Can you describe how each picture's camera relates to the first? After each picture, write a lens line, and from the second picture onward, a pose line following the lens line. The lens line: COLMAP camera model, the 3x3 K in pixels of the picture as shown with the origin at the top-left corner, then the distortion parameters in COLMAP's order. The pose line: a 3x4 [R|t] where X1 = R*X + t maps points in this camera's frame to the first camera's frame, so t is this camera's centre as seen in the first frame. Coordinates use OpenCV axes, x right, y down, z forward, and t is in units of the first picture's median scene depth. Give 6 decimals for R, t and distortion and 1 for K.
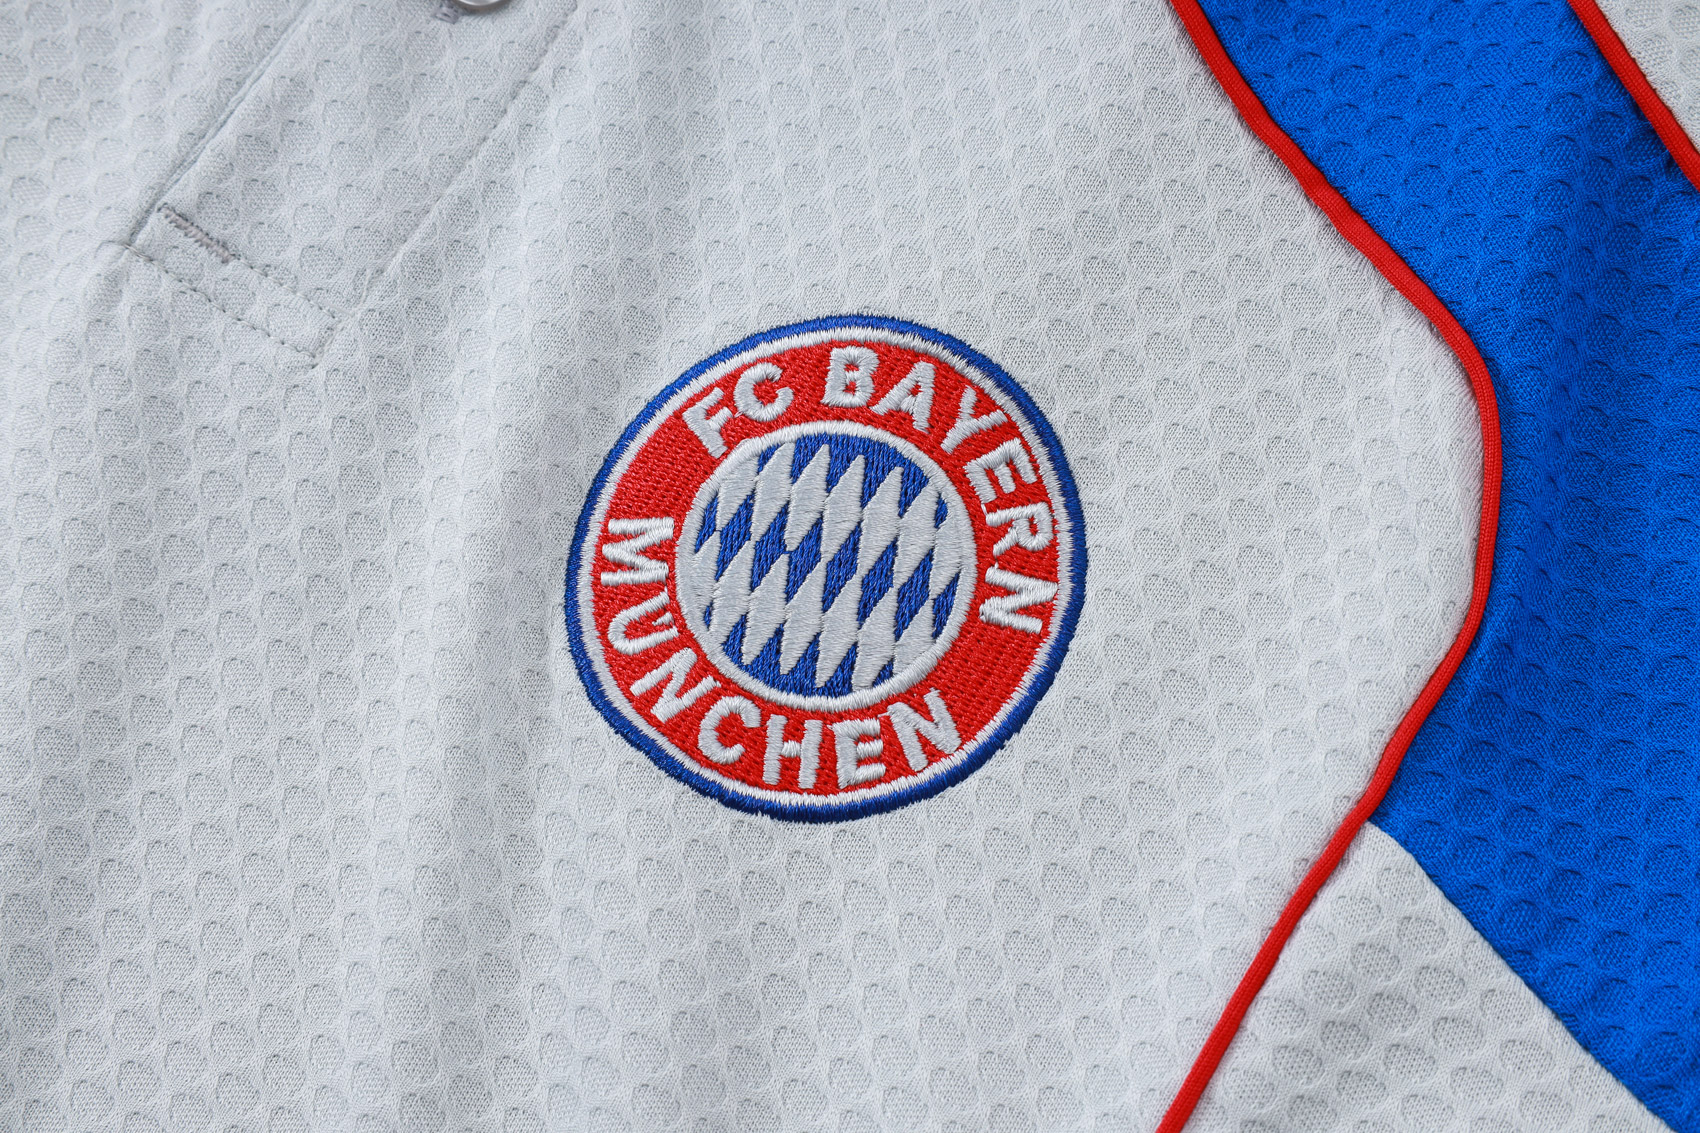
lens RADIAL K [[2956.1, 0, 850.8], [0, 2956.1, 566.1], [0, 0, 1]] dist [-0.027459, 0.000000]
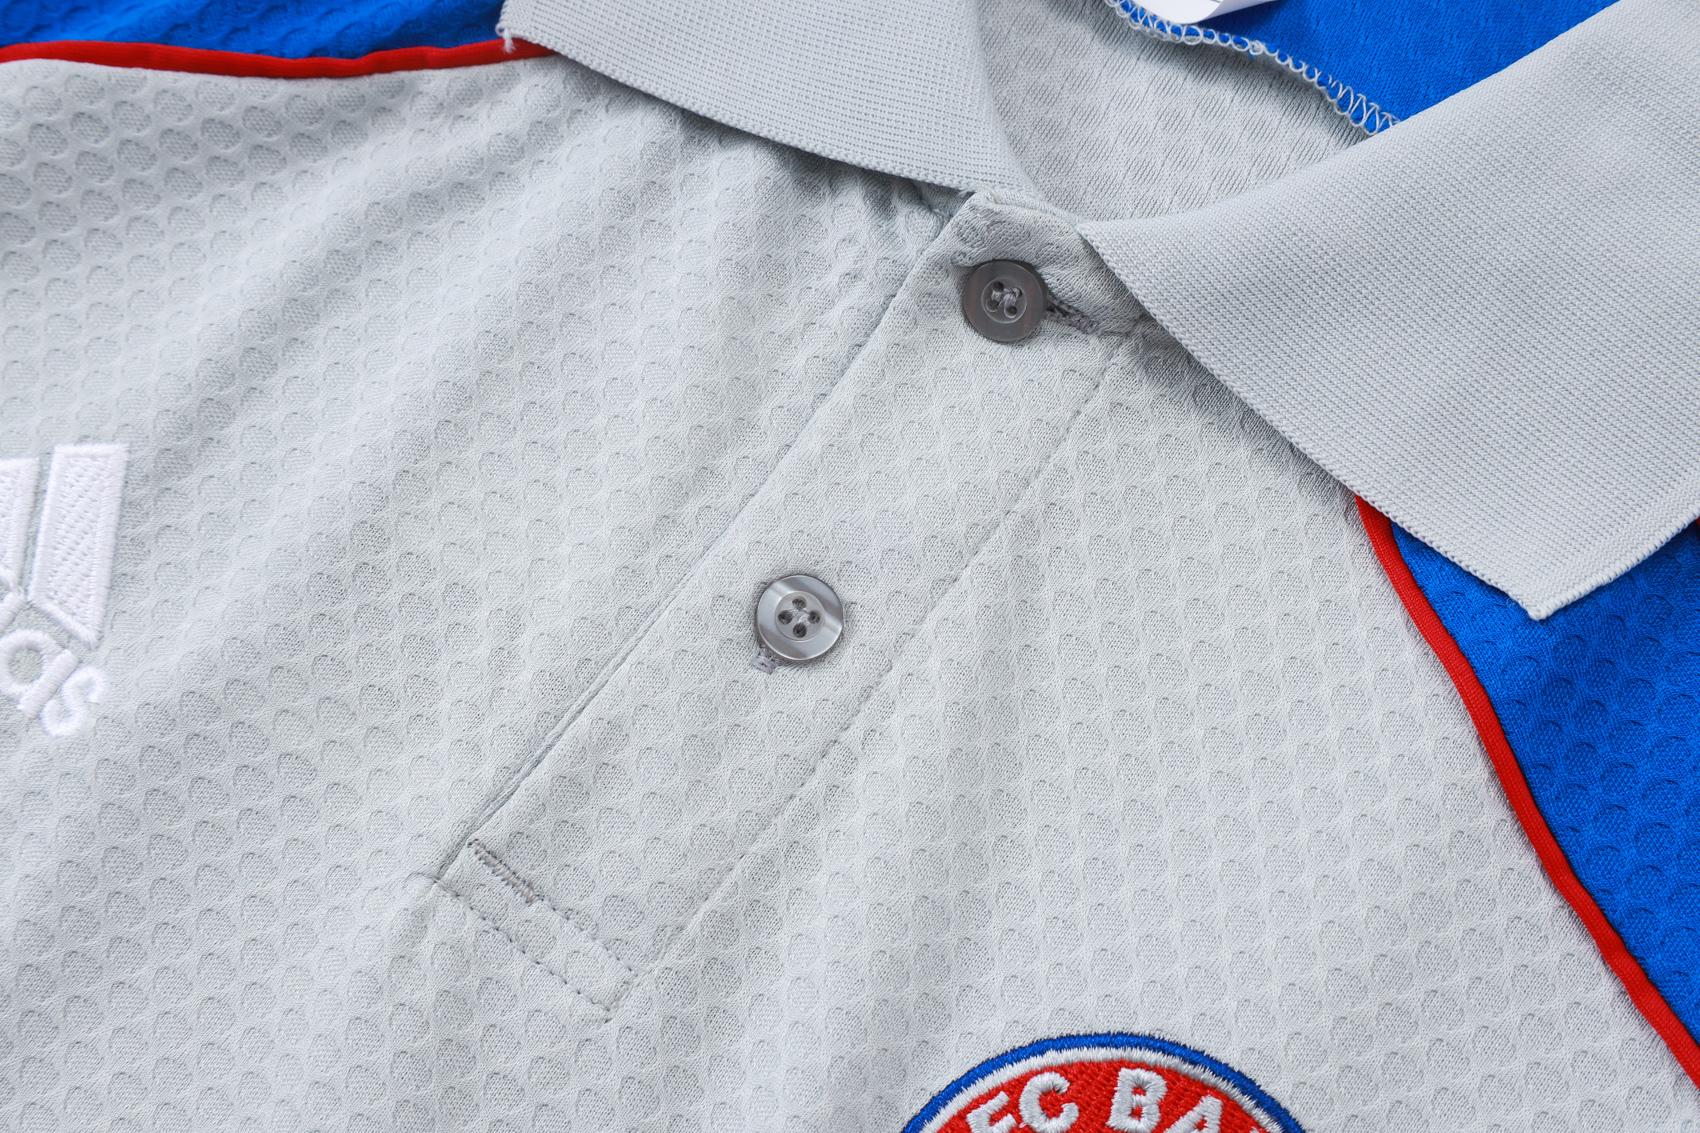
lens RADIAL K [[2533.9, 0, 849.2], [0, 2533.9, 566.8], [0, 0, 1]] dist [-0.016804, 0.000000]
pose [[0.994911, 0.097780, -0.024328, -0.092834], [-0.097769, 0.995208, 0.001649, -0.232291], [0.024373, 0.000738, 0.999703, 0.129611]]
